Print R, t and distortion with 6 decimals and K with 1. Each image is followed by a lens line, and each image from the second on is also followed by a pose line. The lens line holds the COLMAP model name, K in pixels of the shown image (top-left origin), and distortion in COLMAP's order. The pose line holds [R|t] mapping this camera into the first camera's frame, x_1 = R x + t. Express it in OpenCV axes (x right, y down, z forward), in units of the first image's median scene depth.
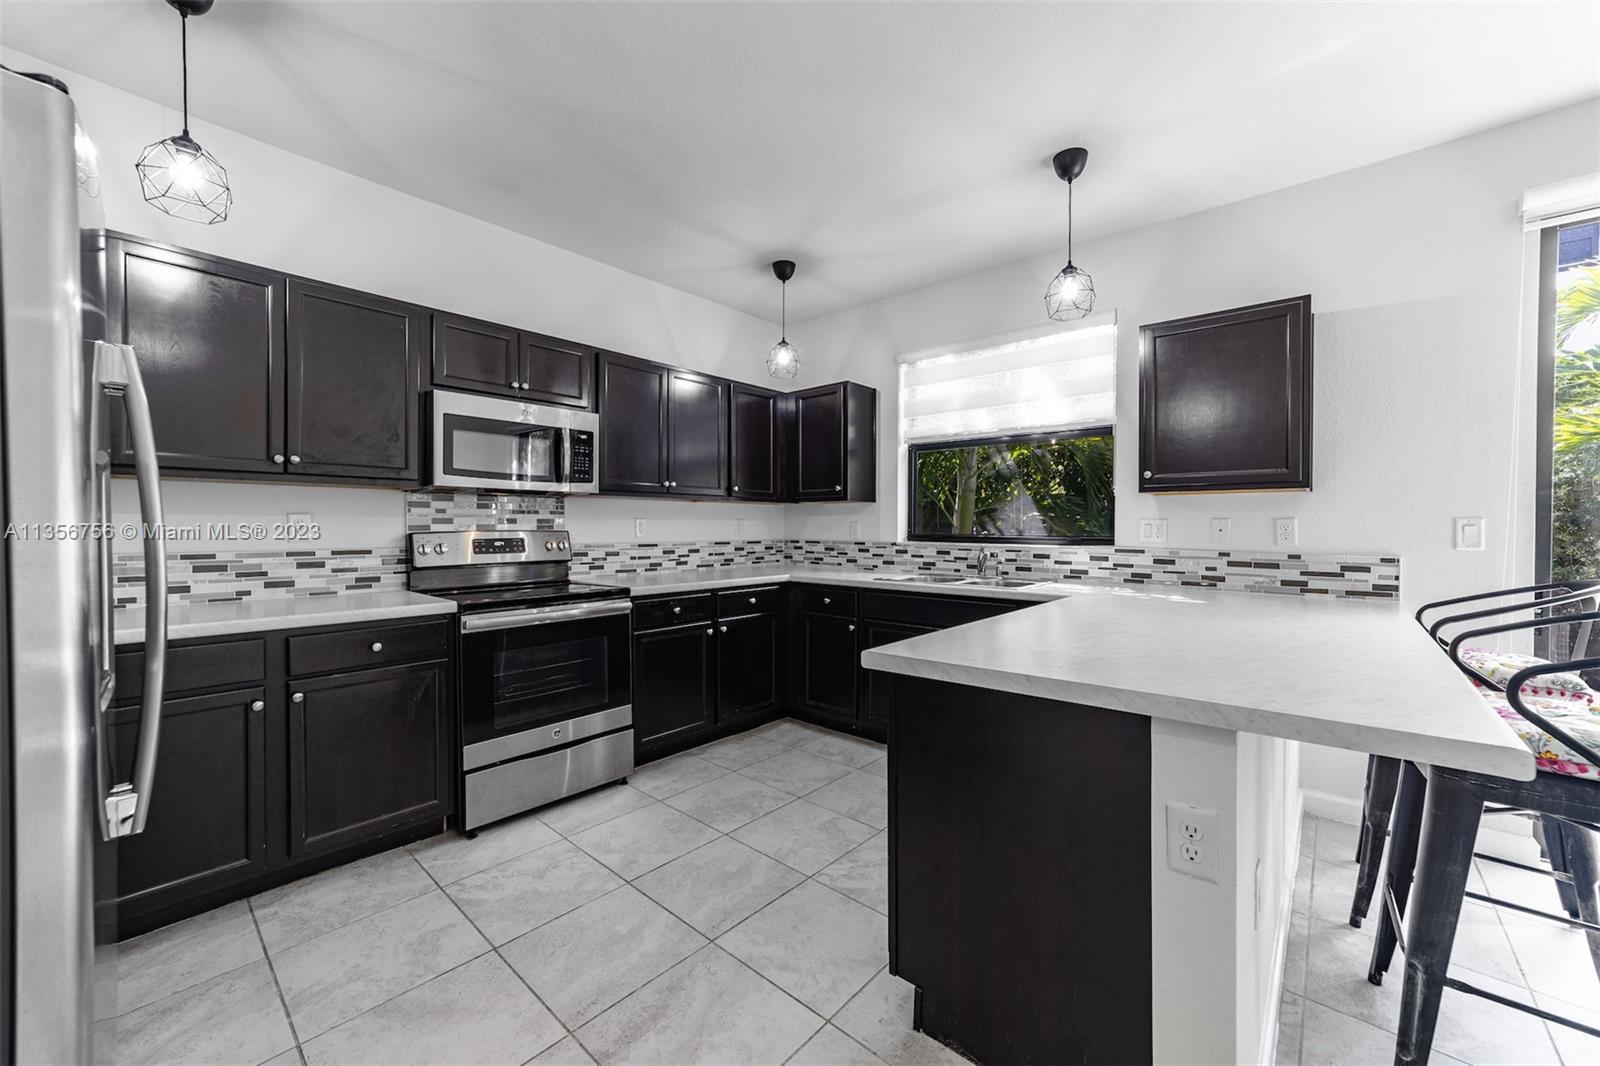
lens RADIAL K [[617.2, 0, 798.4], [0, 617.2, 528.9], [0, 0, 1]] dist [-0.007573, 0.003611]
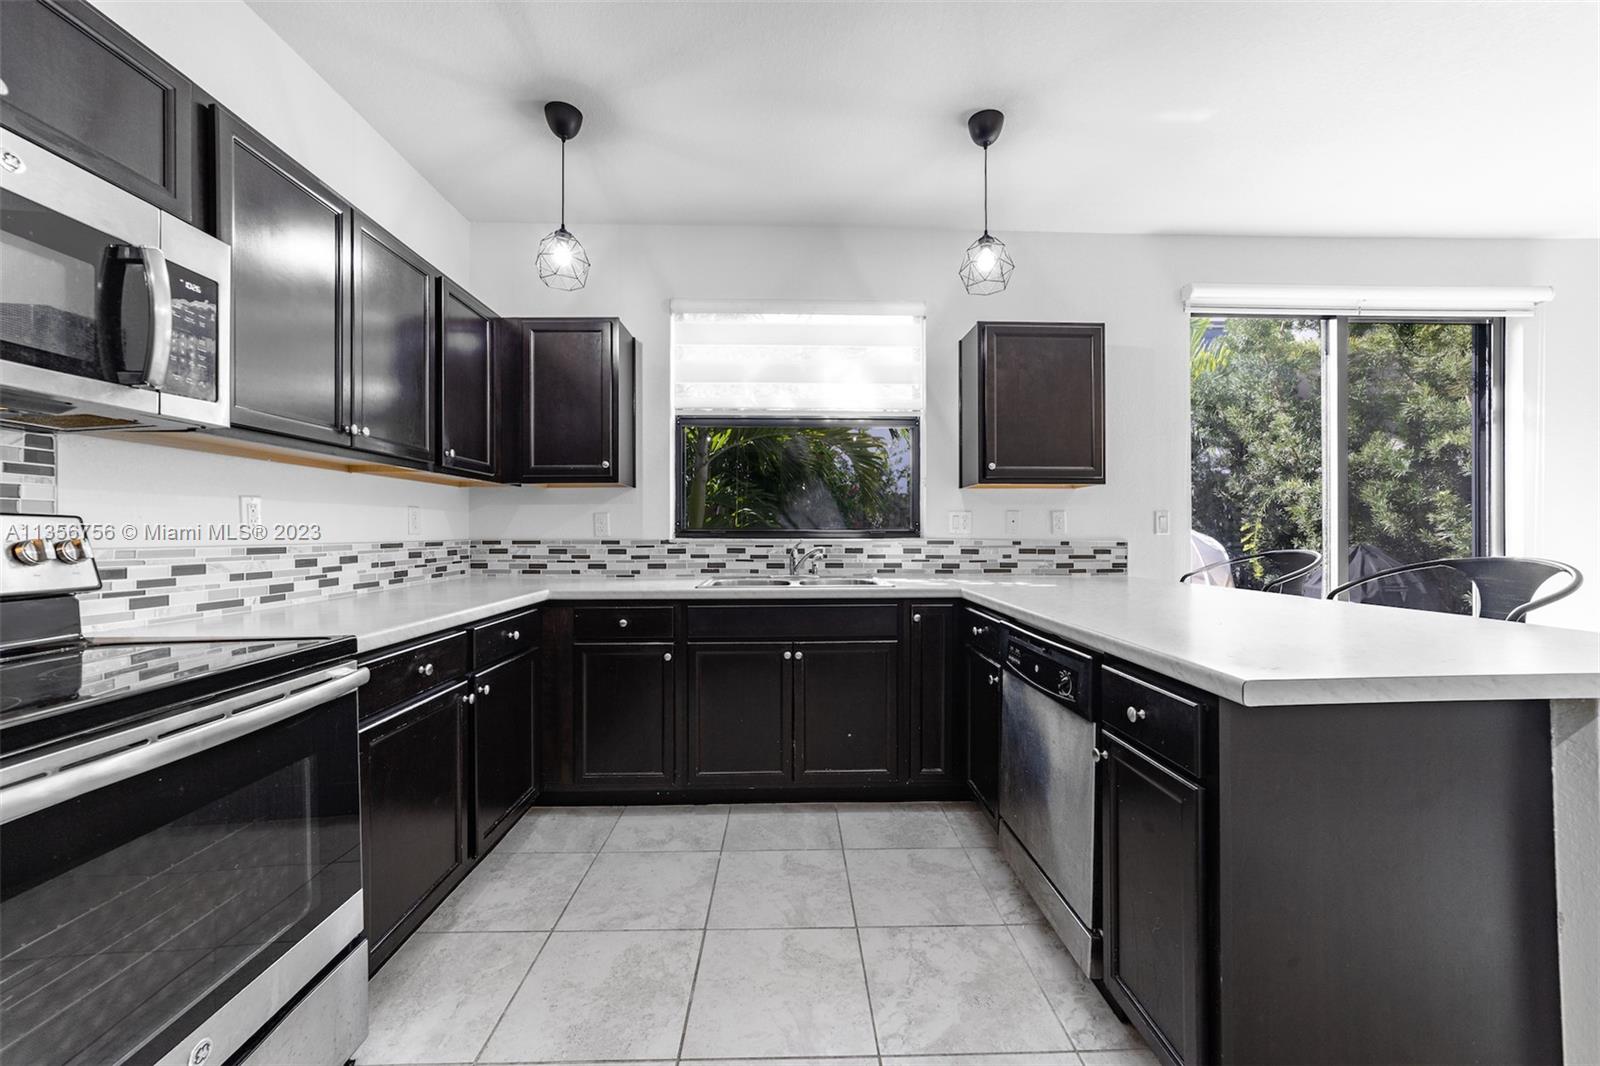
lens RADIAL K [[617.2, 0, 800.3], [0, 617.2, 532.2], [0, 0, 1]] dist [-0.007573, 0.003611]
pose [[0.728640, -0.004121, 0.684884, -0.301195], [0.006644, 0.999977, -0.001051, 0.017036], [-0.684865, 0.005316, 0.728651, 0.377904]]
